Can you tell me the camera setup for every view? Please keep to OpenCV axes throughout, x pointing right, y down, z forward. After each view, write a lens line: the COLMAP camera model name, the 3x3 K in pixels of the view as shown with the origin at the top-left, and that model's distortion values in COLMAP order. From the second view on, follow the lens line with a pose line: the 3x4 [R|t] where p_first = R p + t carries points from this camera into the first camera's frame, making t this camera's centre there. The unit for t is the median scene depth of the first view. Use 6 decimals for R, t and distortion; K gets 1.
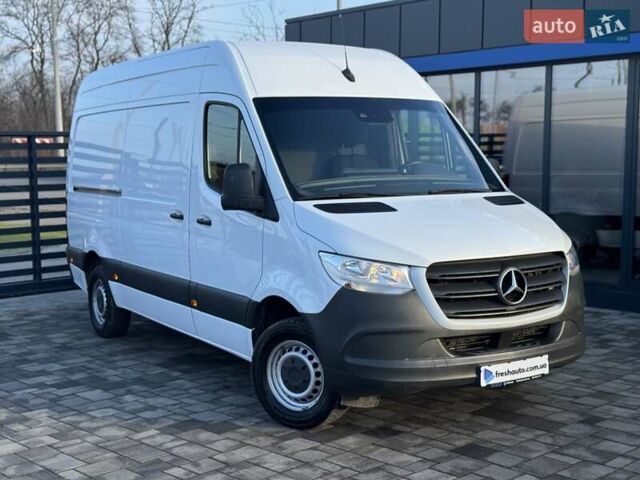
lens RADIAL K [[889.8, 0, 319.9], [0, 889.8, 246.2], [0, 0, 1]] dist [0.119181, -0.053553]
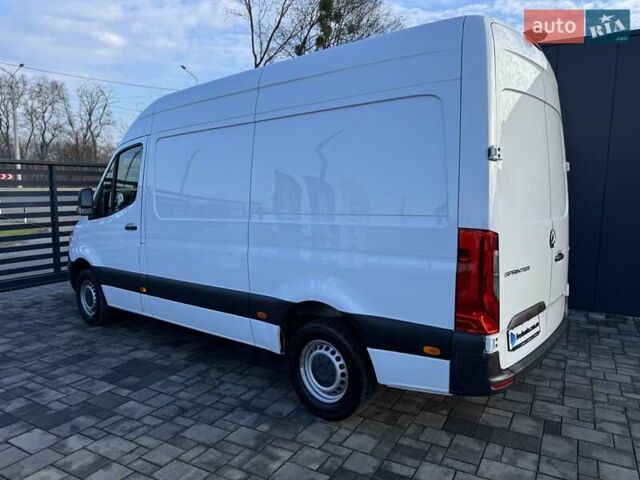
lens RADIAL K [[453.1, 0, 320.0], [0, 453.1, 240.0], [0, 0, 1]] dist [0.008974, -0.008475]
pose [[0.955775, -0.014256, 0.293754, -0.118191], [0.011032, 0.999859, 0.012630, -0.041246], [-0.293893, -0.008831, 0.955798, 0.536968]]
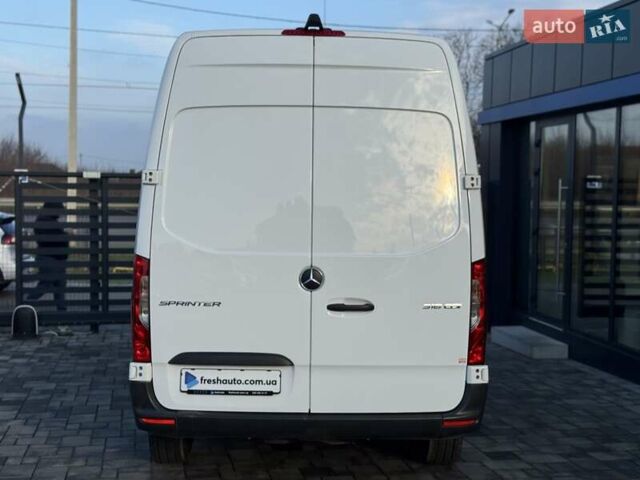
lens RADIAL K [[895.4, 0, 322.3], [0, 895.4, 249.5], [0, 0, 1]] dist [0.115847, -0.059417]
pose [[0.851278, 0.051996, -0.522133, 0.709742], [-0.074781, 0.996943, -0.022642, -0.041848], [0.519359, 0.058321, 0.852564, 0.282144]]
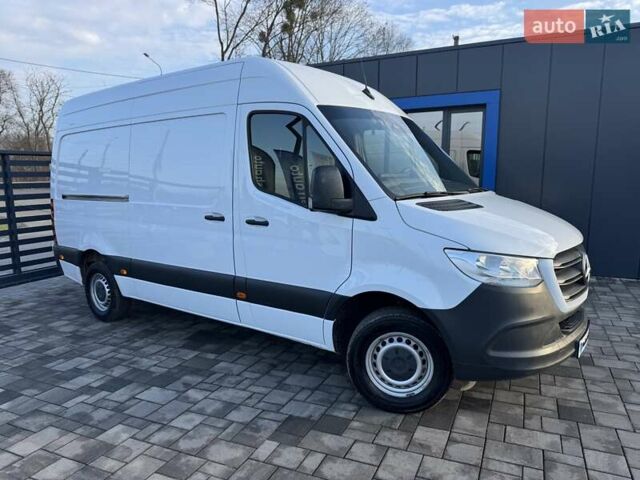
lens RADIAL K [[450.3, 0, 317.1], [0, 450.3, 241.9], [0, 0, 1]] dist [0.037386, -0.044284]
pose [[0.929345, -0.056117, 0.364923, -0.287316], [0.042682, 0.998084, 0.044784, -0.027463], [-0.366737, -0.026044, 0.929960, 0.505560]]
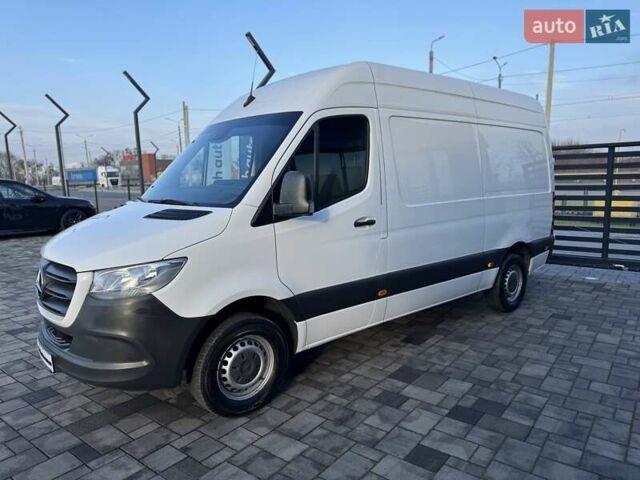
lens RADIAL K [[453.9, 0, 317.3], [0, 453.9, 238.1], [0, 0, 1]] dist [0.005850, -0.003473]
pose [[0.158576, 0.139783, -0.977402, 0.741275], [-0.080448, 0.988465, 0.128313, -0.104522], [0.984064, 0.058283, 0.167992, 1.097905]]
